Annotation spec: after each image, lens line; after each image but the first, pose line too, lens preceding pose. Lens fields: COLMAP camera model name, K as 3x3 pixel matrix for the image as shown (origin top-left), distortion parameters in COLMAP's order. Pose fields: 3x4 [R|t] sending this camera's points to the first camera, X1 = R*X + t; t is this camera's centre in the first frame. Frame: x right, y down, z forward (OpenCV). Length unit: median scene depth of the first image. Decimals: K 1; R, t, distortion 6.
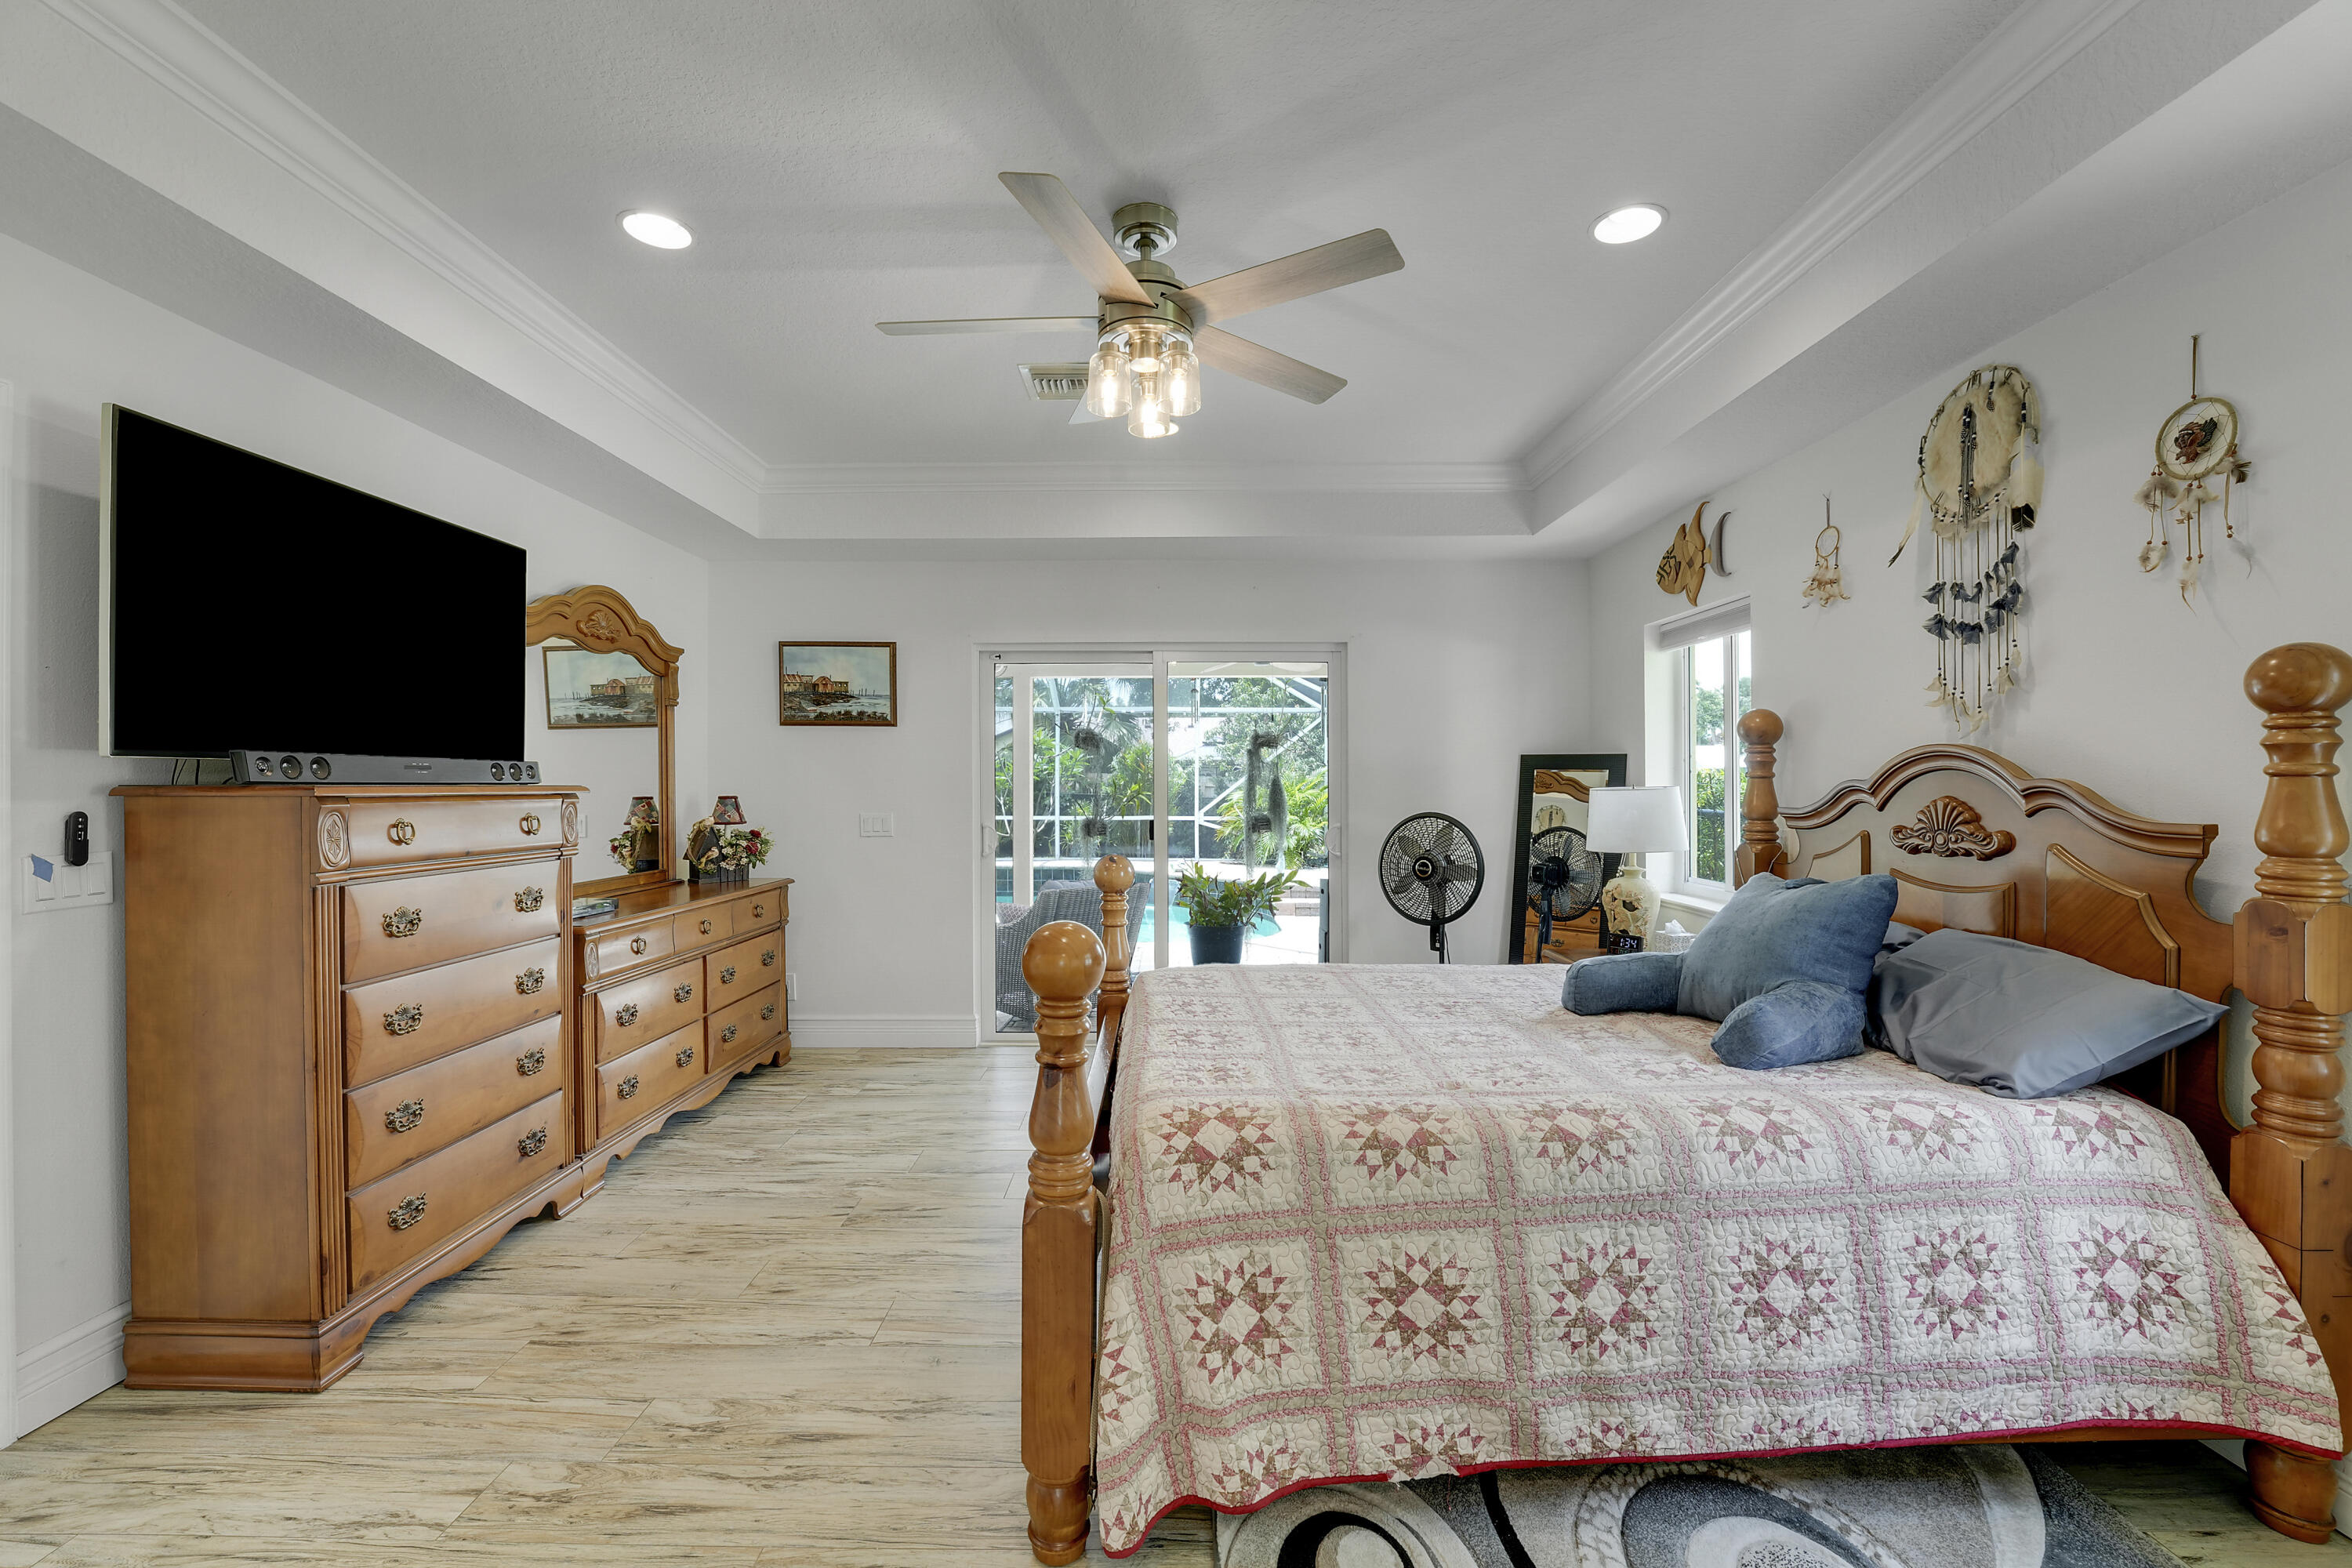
lens RADIAL K [[955.7, 0, 1187.3], [0, 955.7, 783.2], [0, 0, 1]] dist [-0.022786, 0.000380]
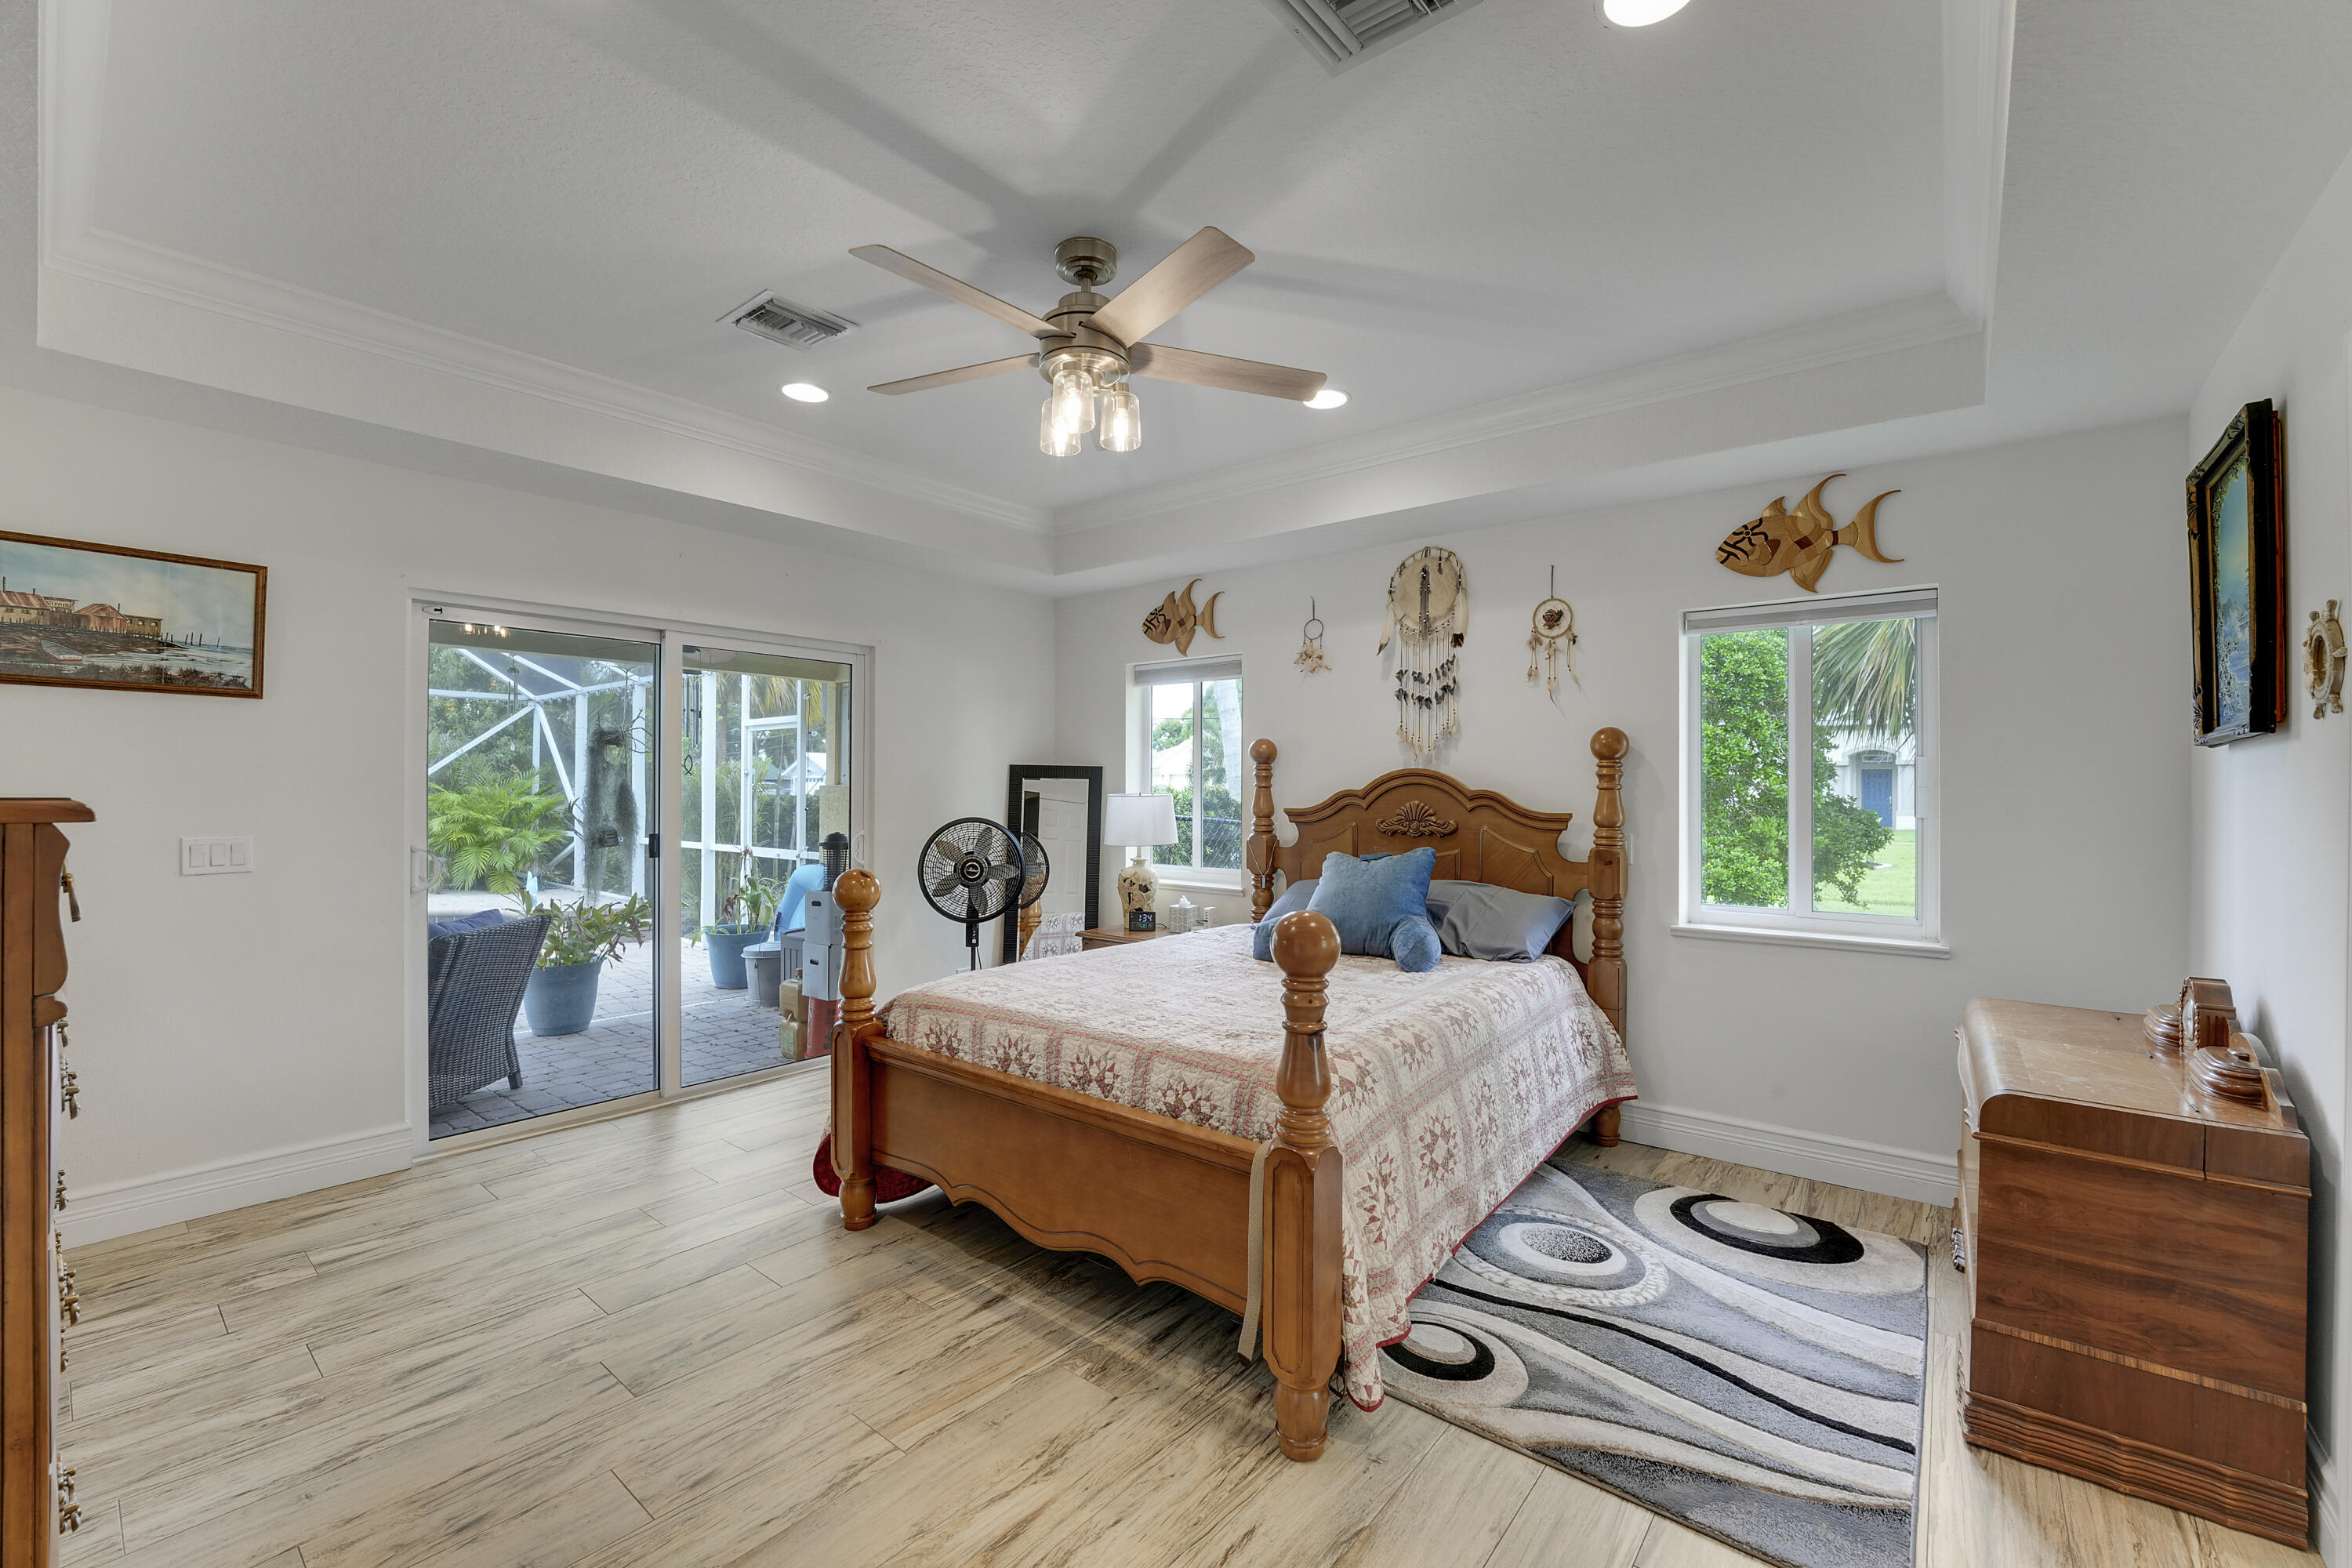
lens RADIAL K [[955.7, 0, 1189.5], [0, 955.7, 785.8], [0, 0, 1]] dist [-0.022786, 0.000380]
pose [[0.635208, 0.005584, 0.772321, -0.754813], [-0.003765, 0.999984, -0.004134, -0.002484], [-0.772332, -0.000282, 0.635219, 0.241539]]
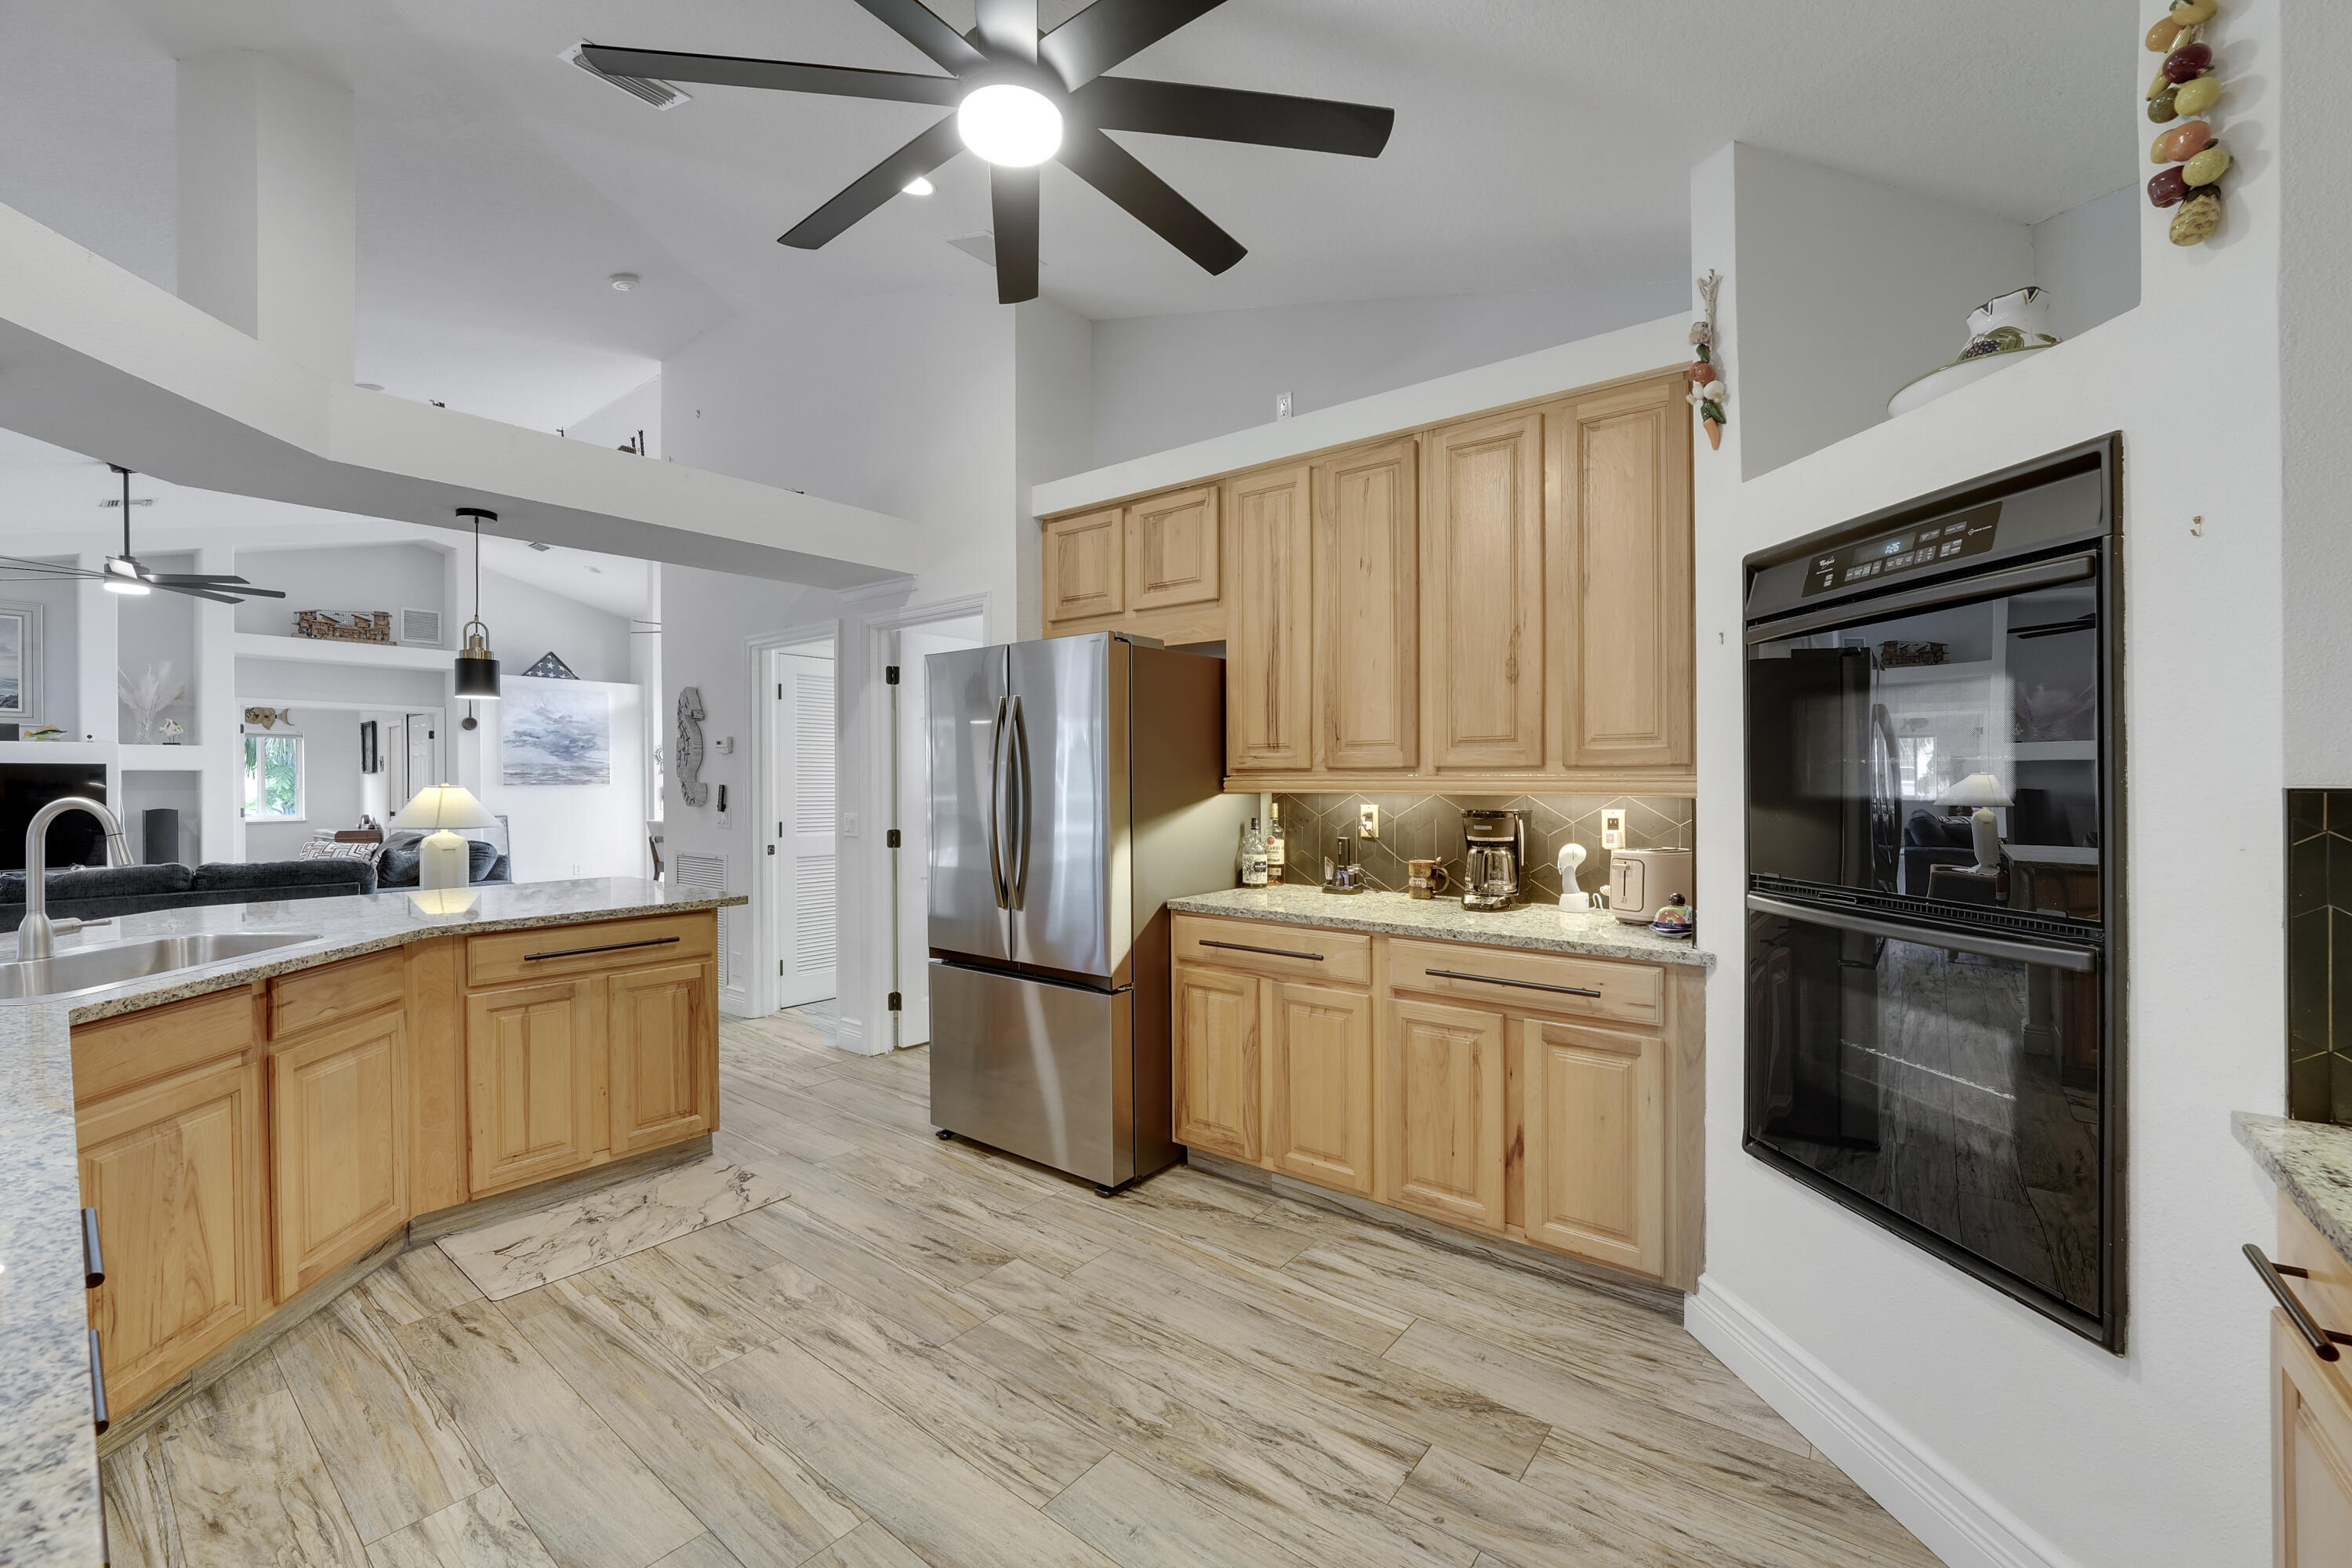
lens RADIAL K [[955.7, 0, 1176.7], [0, 955.7, 780.7], [0, 0, 1]] dist [-0.022786, 0.000380]
pose [[-0.776570, 0.017381, 0.629791, -3.624932], [0.015442, 0.999844, -0.008553, 0.053481], [-0.629842, 0.003083, -0.776717, 0.778932]]
